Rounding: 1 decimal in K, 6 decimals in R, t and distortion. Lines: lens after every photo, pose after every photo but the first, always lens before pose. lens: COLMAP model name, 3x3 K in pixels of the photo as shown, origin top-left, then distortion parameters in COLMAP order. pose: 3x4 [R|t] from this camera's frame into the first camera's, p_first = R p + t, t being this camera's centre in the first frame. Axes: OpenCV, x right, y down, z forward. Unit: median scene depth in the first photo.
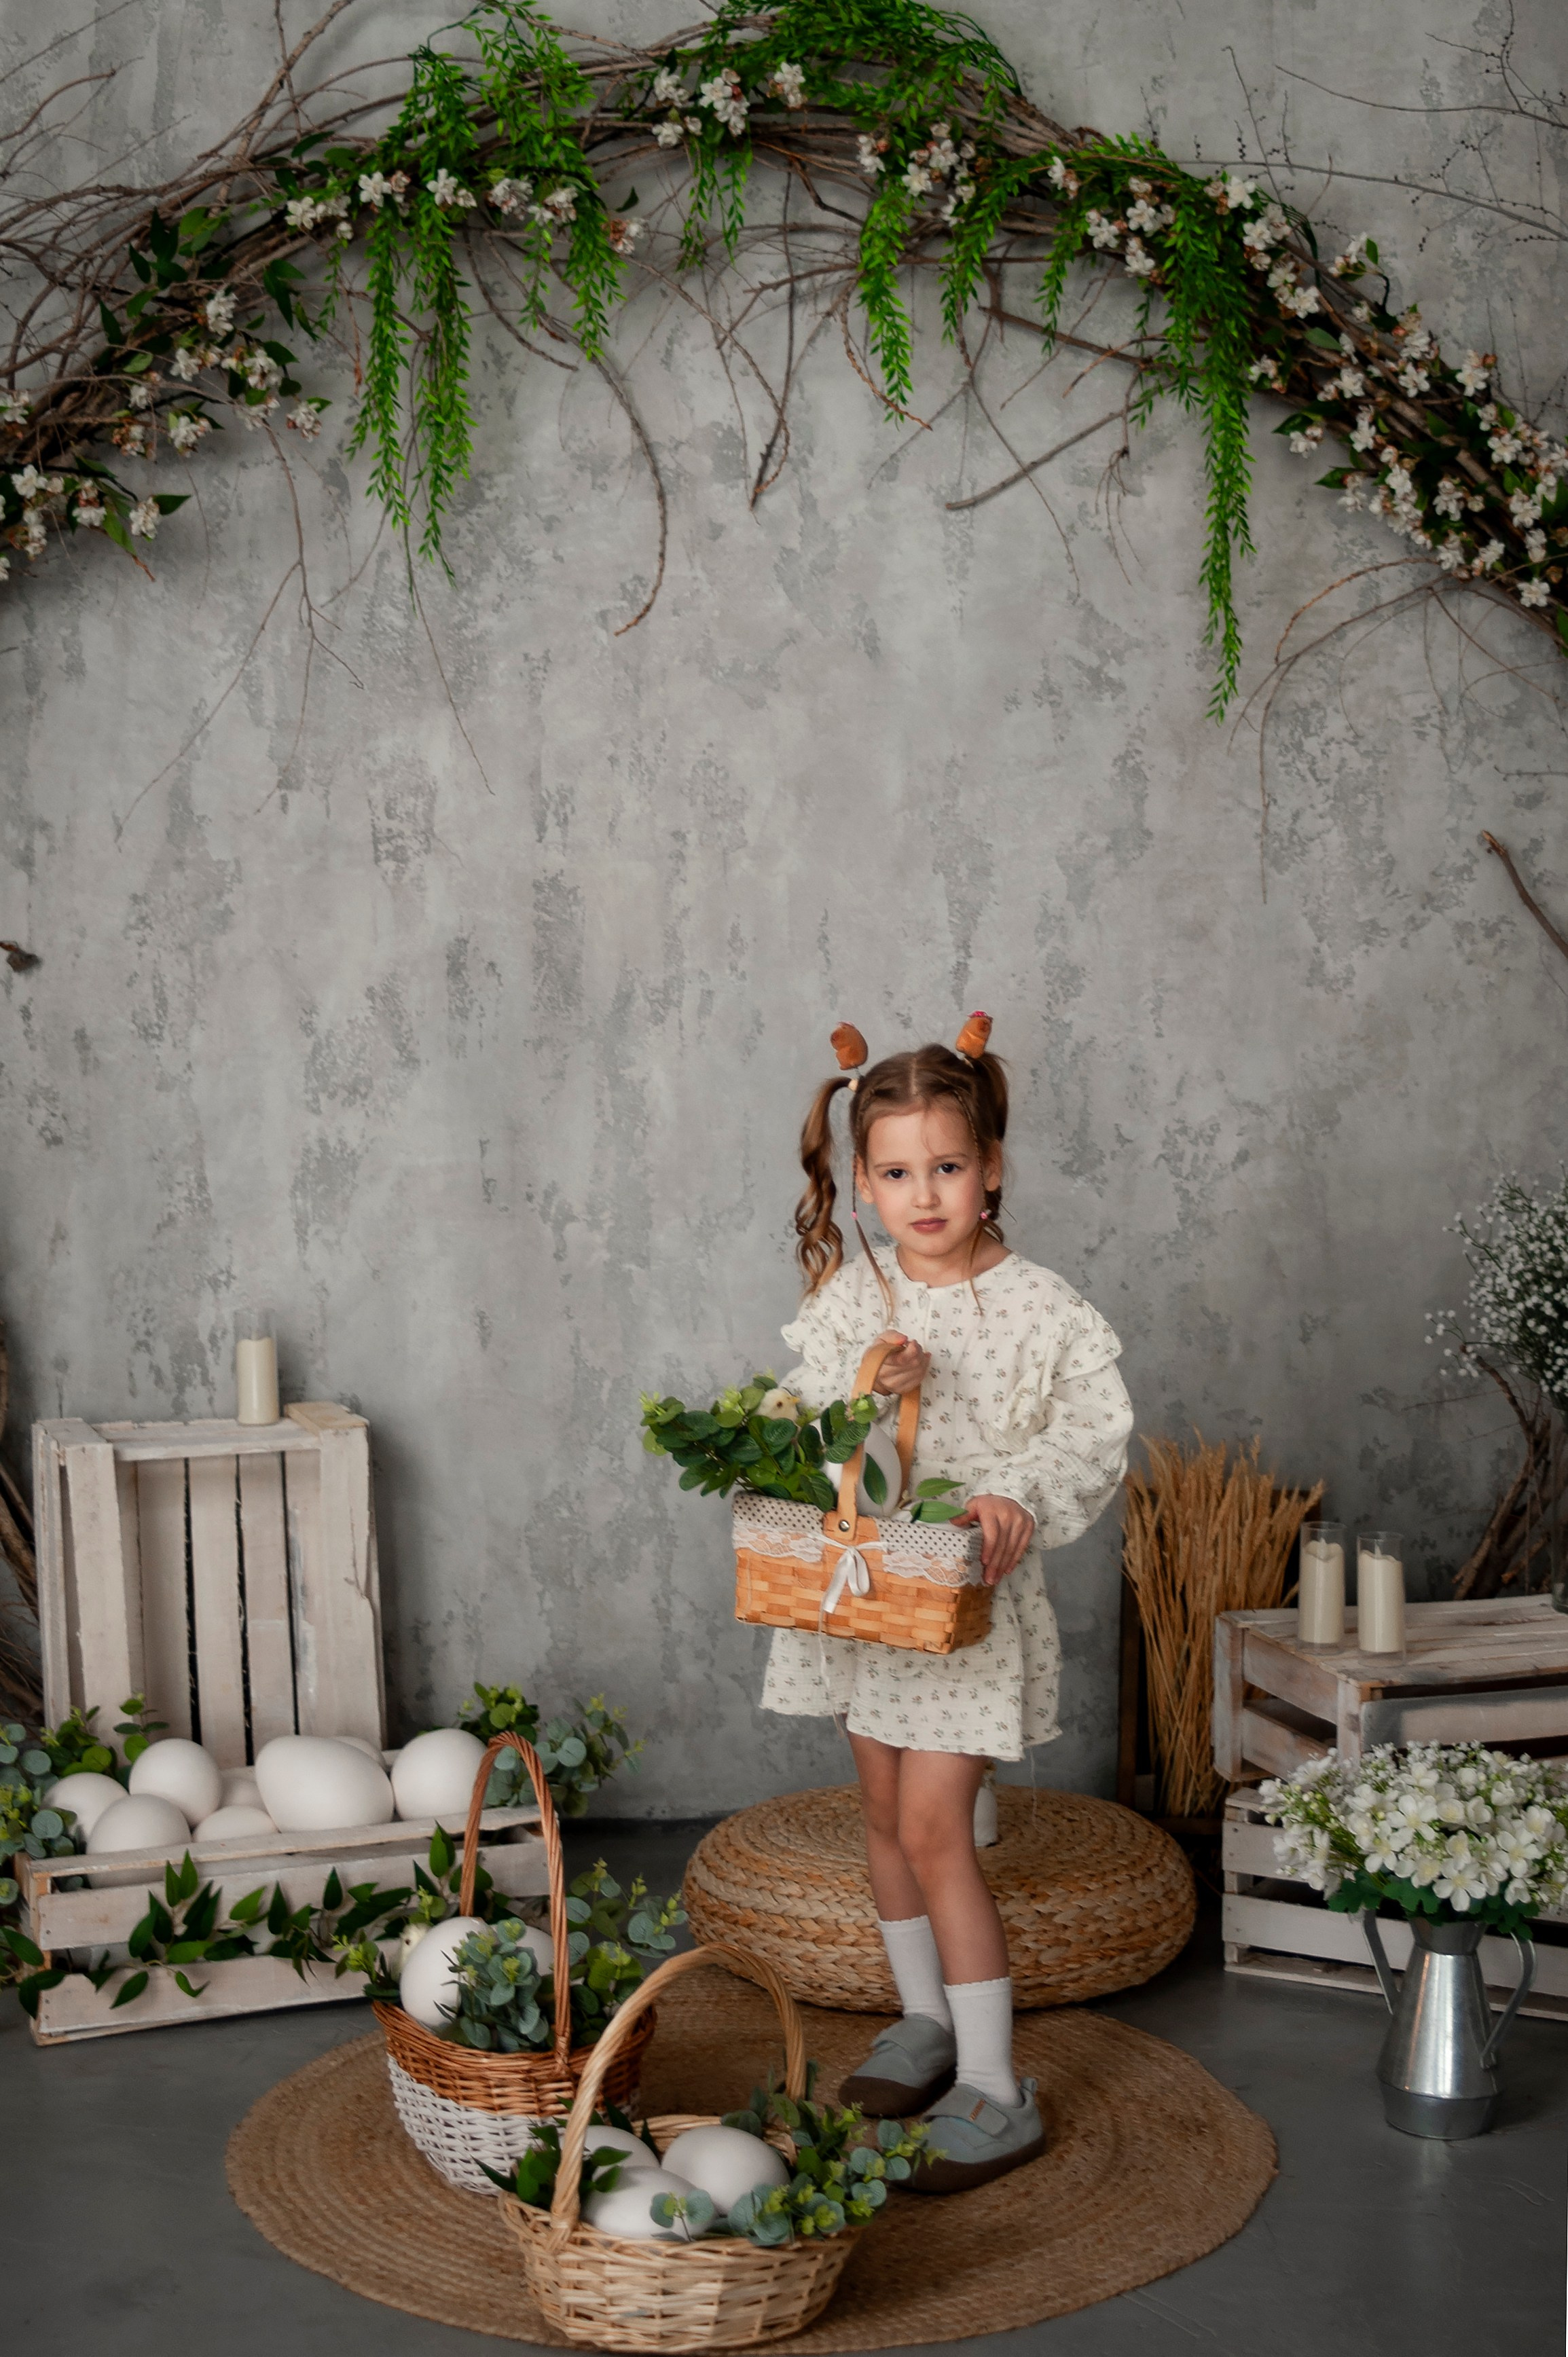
lens RADIAL K [[3331.2, 0, 833.8], [0, 3331.2, 1057.7], [0, 0, 1]] dist [-0.097444, 0.017589]
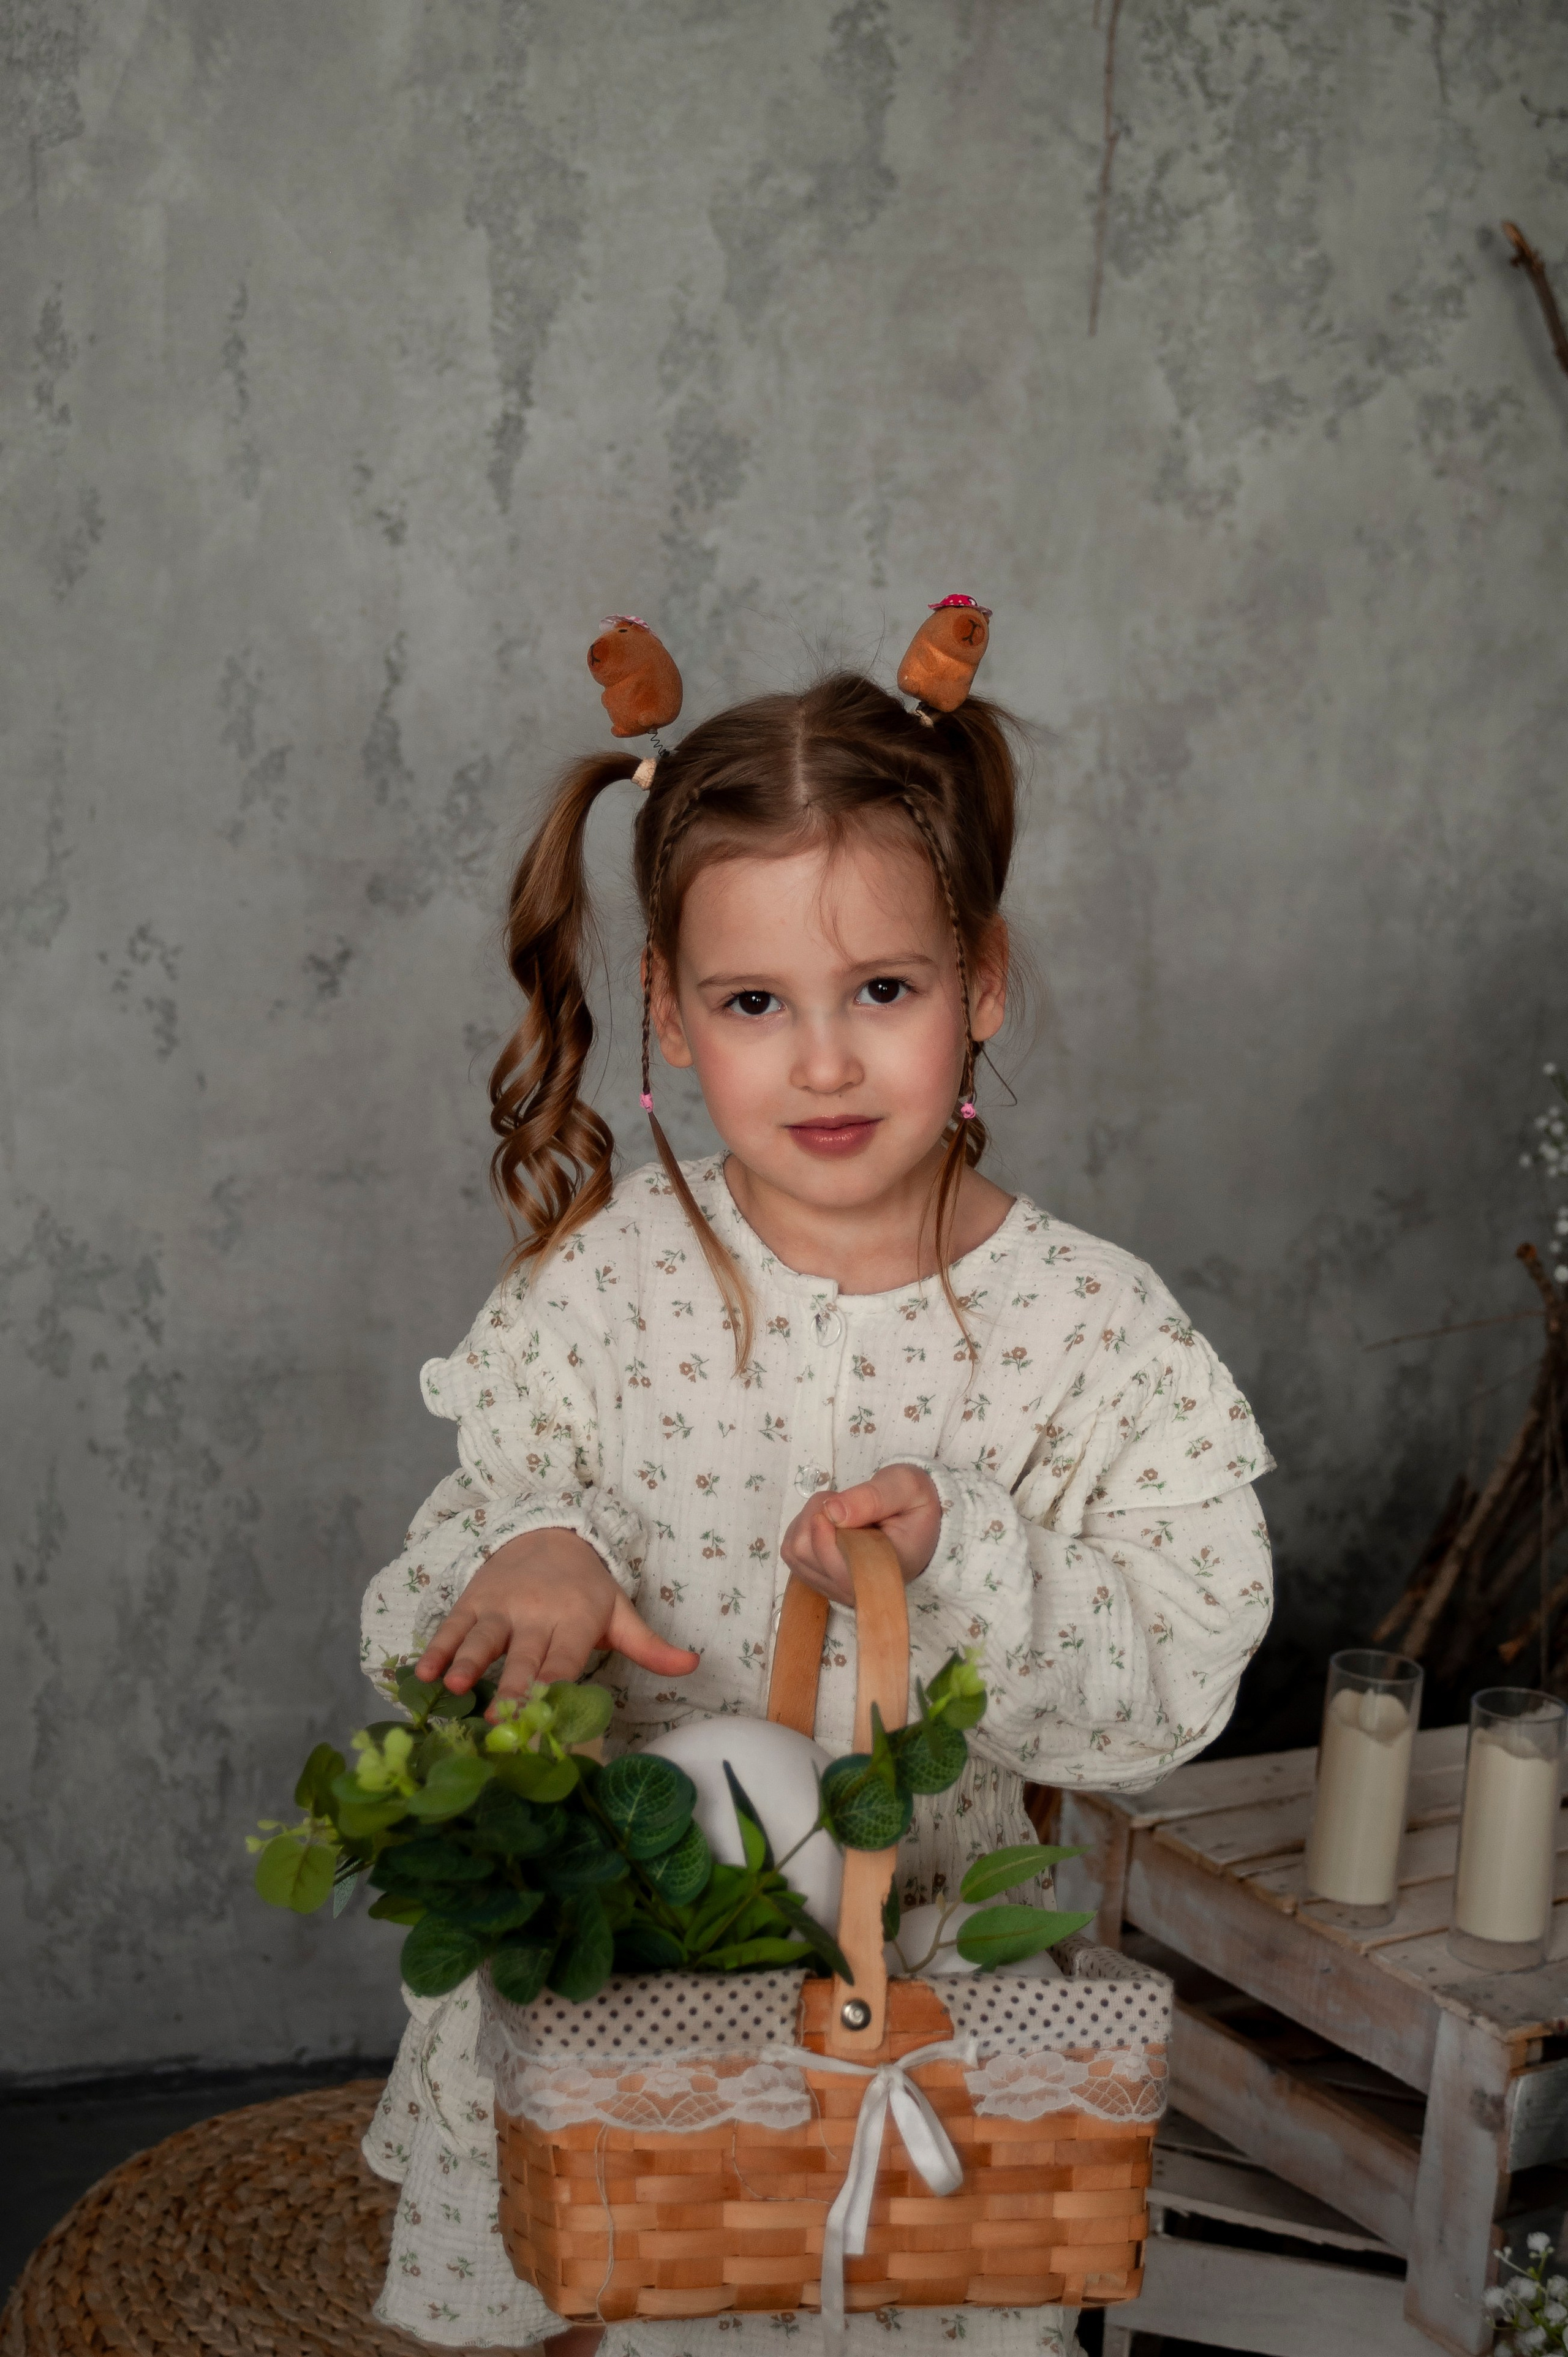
lens RADIAL K [[3926.9, 0, 792.3], [0, 3926.9, 1104.4], [0, 0, 1]] dist [-0.009497, 0.069159]
pose [[0.959211, 0.014197, 0.282334, -0.084357], [-0.060653, 0.985815, 0.156492, -0.021579], [-0.276107, -0.167233, 0.946466, 0.426560]]
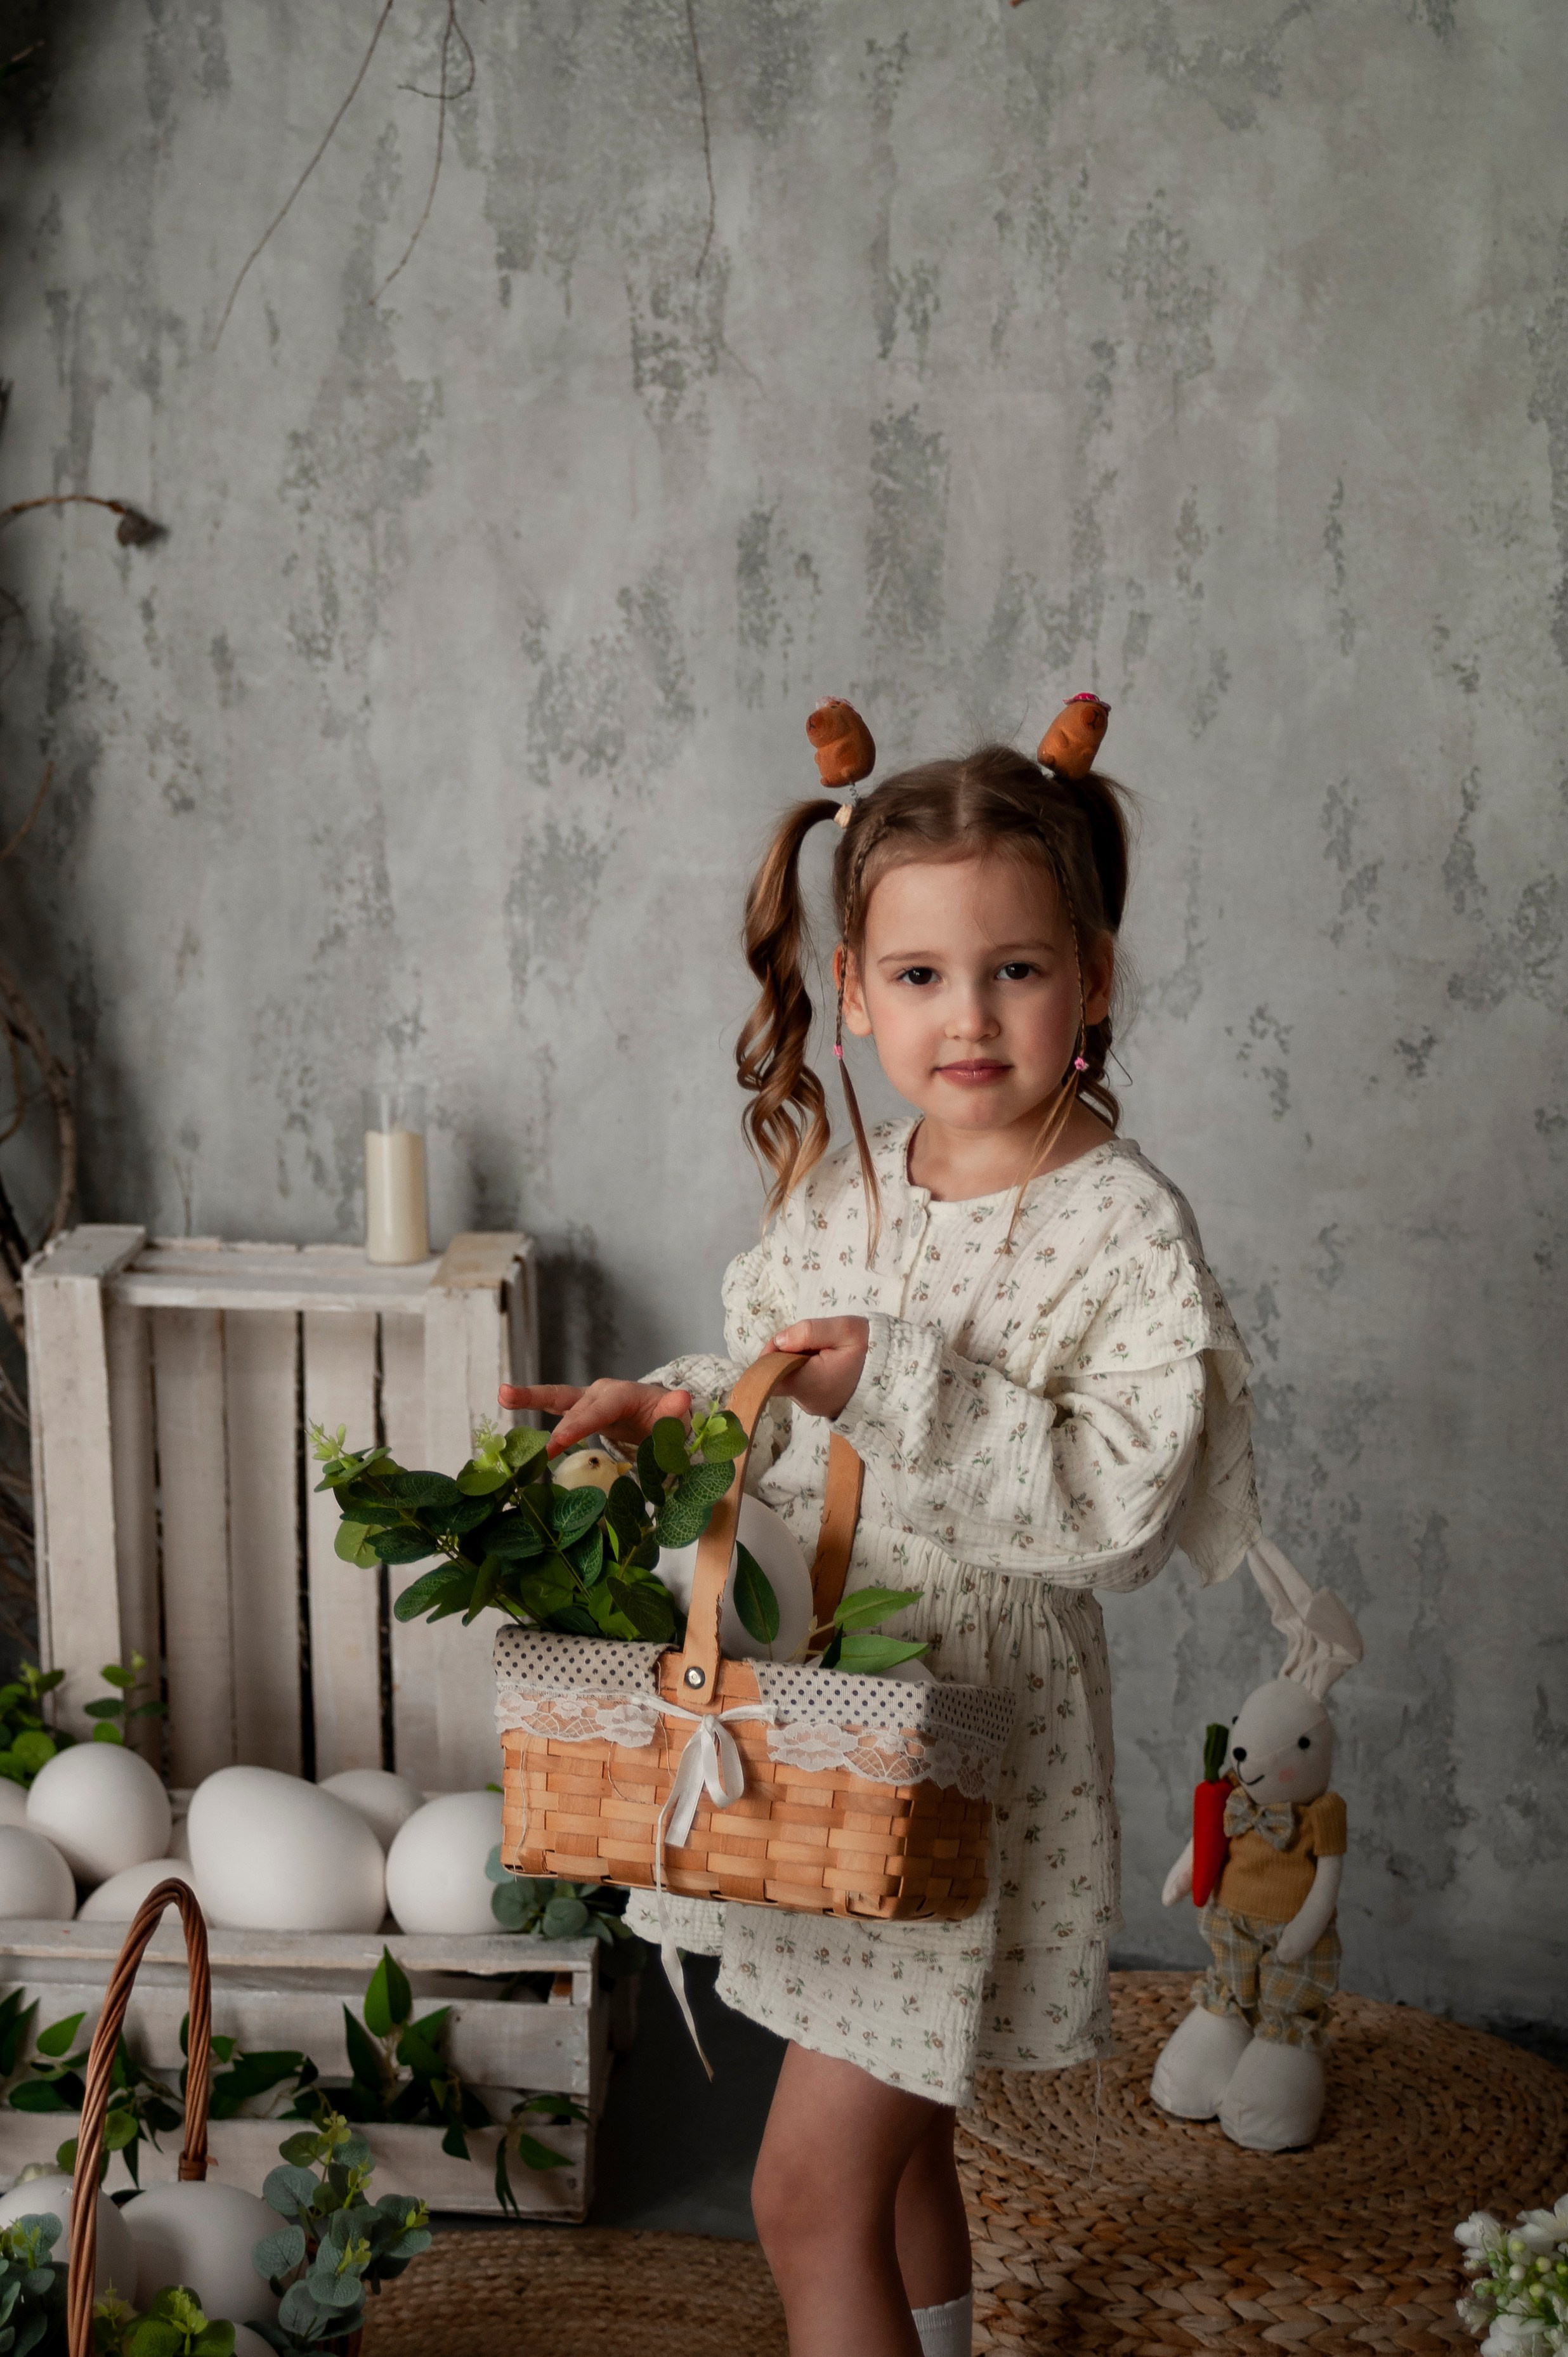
lens RADIAL K [[4132.5, 0, 678.7], [0, 4132.5, 1080.6], [0, 0, 1]] dist [-0.002897, 0.027631]
pose [[0.892907, 0.086843, -0.441786, 0.222294], [-0.037908, 0.992239, 0.118430, -0.021703], [0.448642, -0.089000, 0.889269, 0.299364]]
